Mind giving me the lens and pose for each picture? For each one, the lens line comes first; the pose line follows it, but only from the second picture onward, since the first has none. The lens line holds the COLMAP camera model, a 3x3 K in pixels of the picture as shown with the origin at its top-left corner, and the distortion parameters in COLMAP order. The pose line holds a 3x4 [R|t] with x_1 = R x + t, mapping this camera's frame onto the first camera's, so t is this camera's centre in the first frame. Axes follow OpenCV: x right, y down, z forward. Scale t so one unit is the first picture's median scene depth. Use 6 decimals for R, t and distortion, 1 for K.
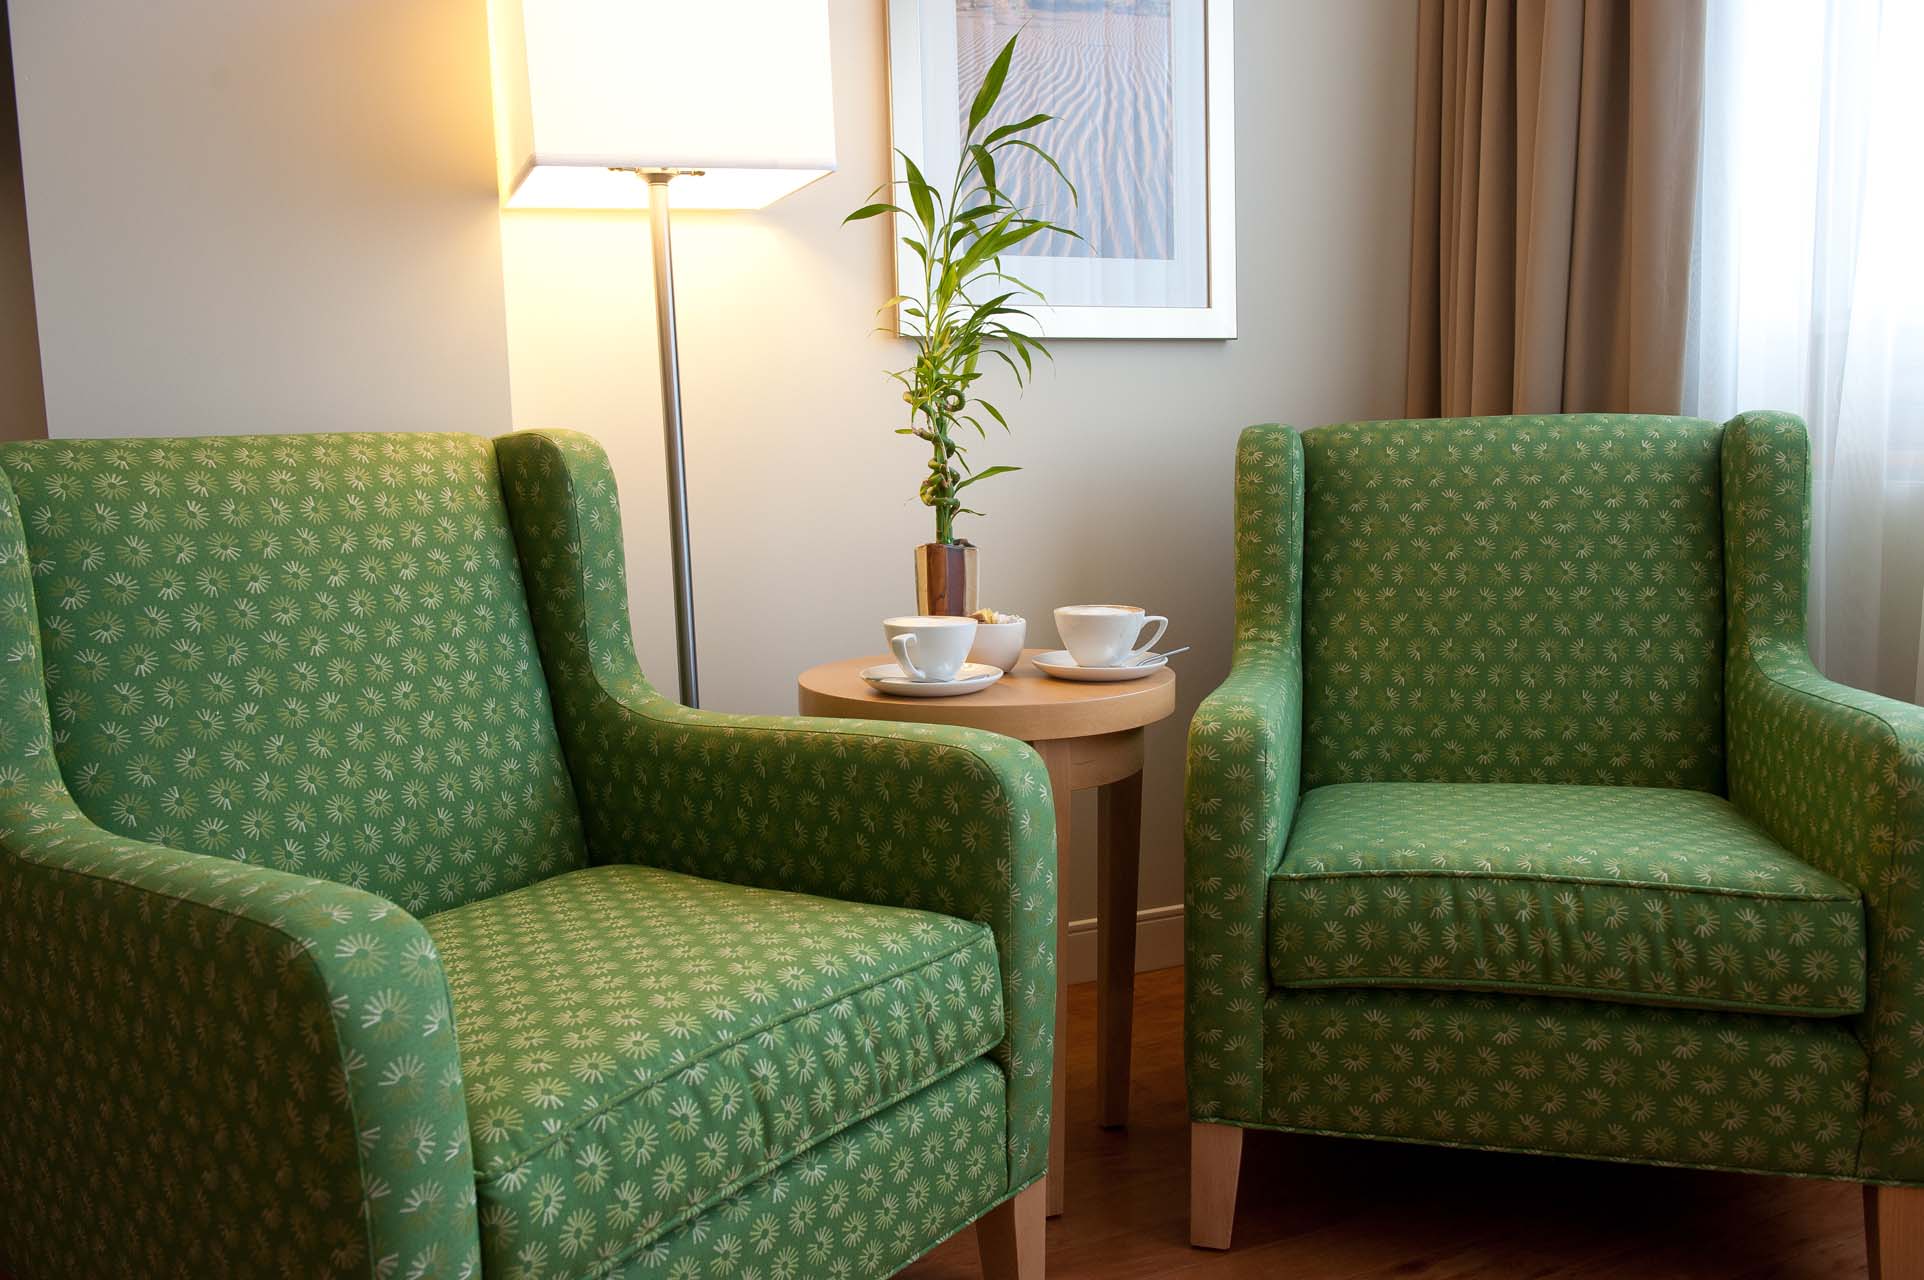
lens RADIAL K [[1516.5, 0, 960.8], [0, 1516.5, 635.8], [0, 0, 1]] dist [-0.029223, 0.000183]
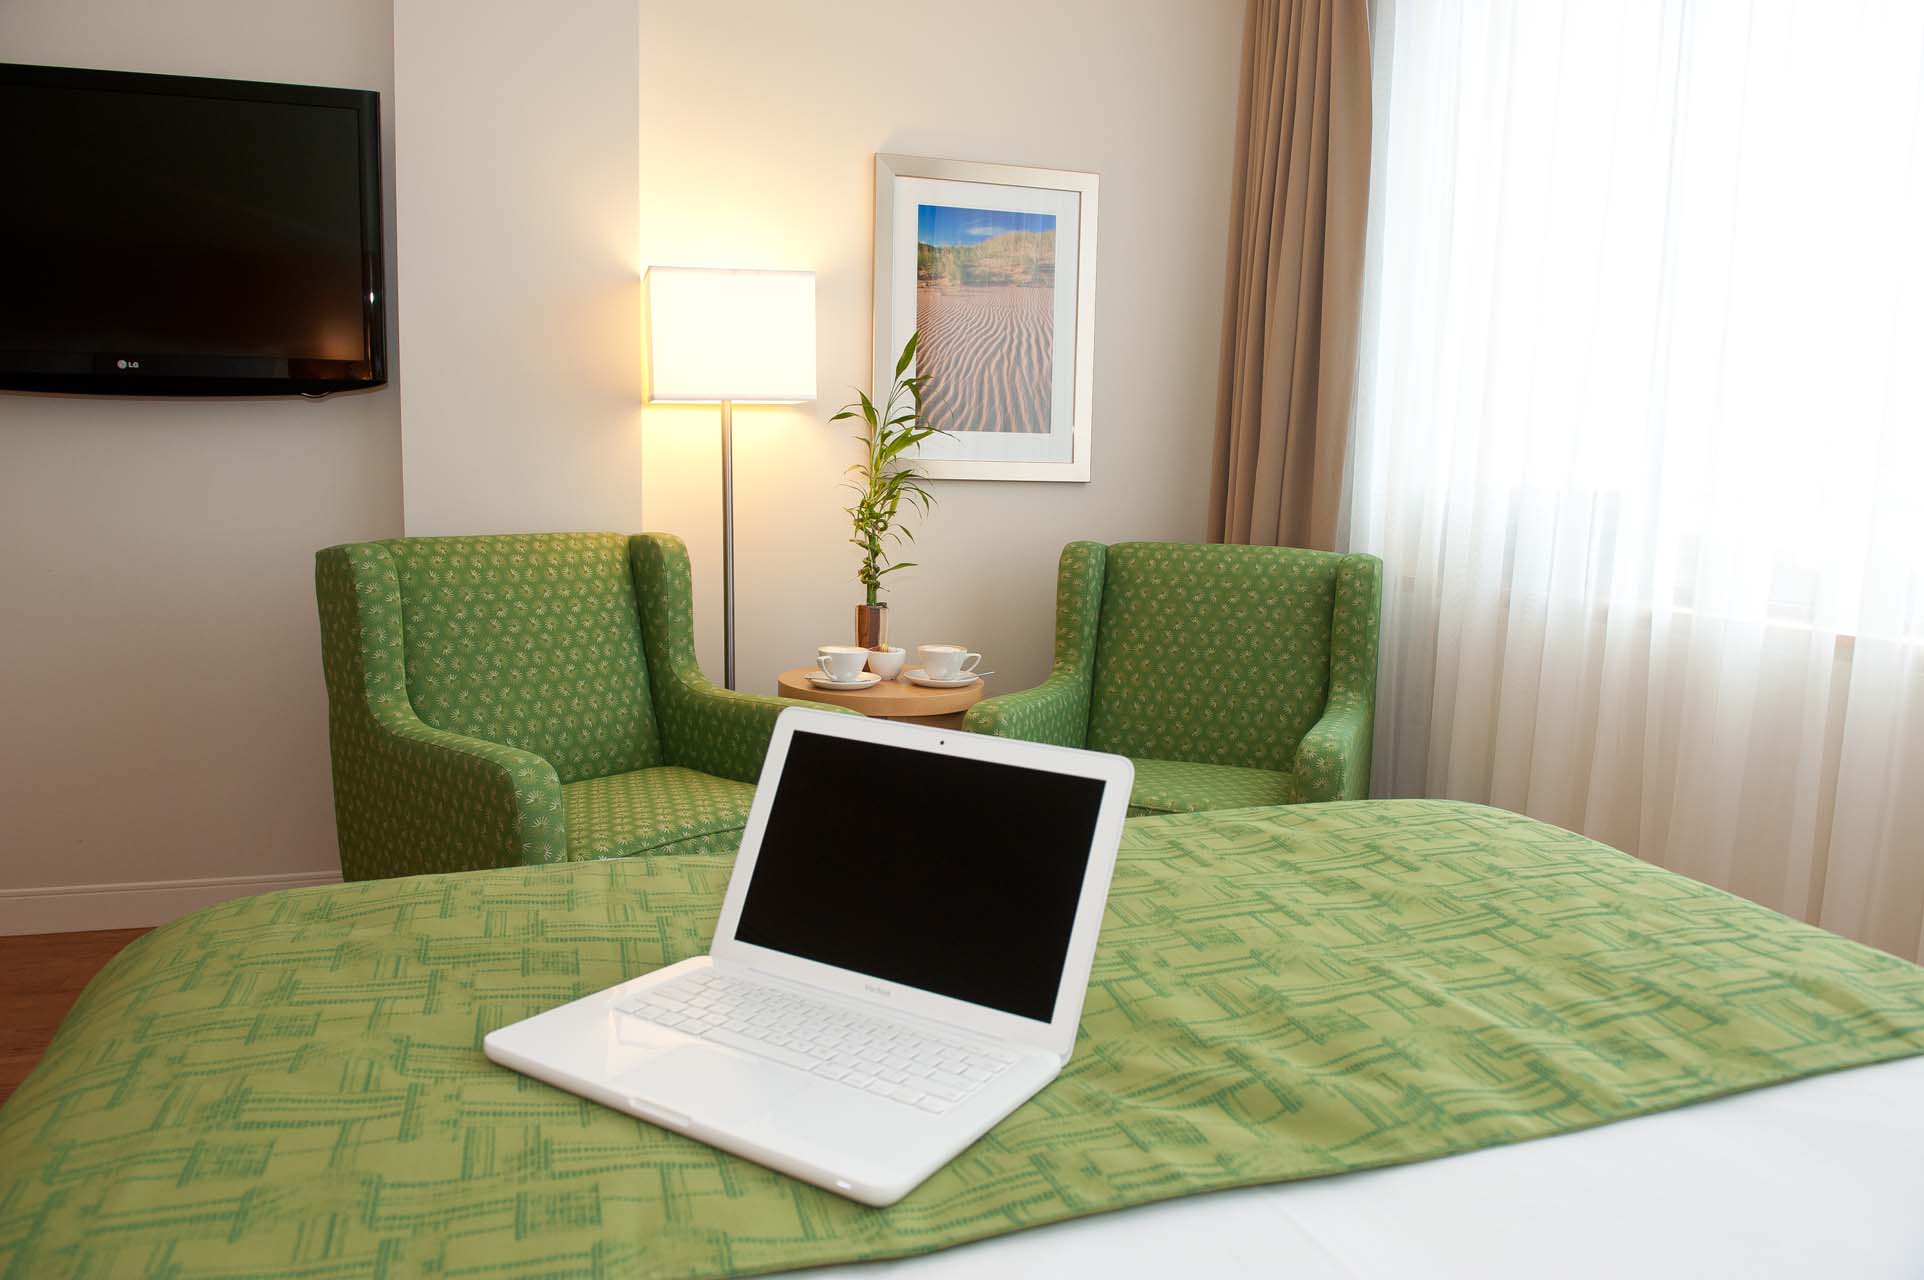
lens RADIAL K [[1339.6, 0, 969.9], [0, 1339.6, 630.3], [0, 0, 1]] dist [-0.052393, -0.007155]
pose [[0.992576, 0.061317, -0.105035, 0.290995], [-0.061571, 0.998102, 0.000822, -0.042089], [0.104886, 0.005652, 0.994468, -0.597258]]
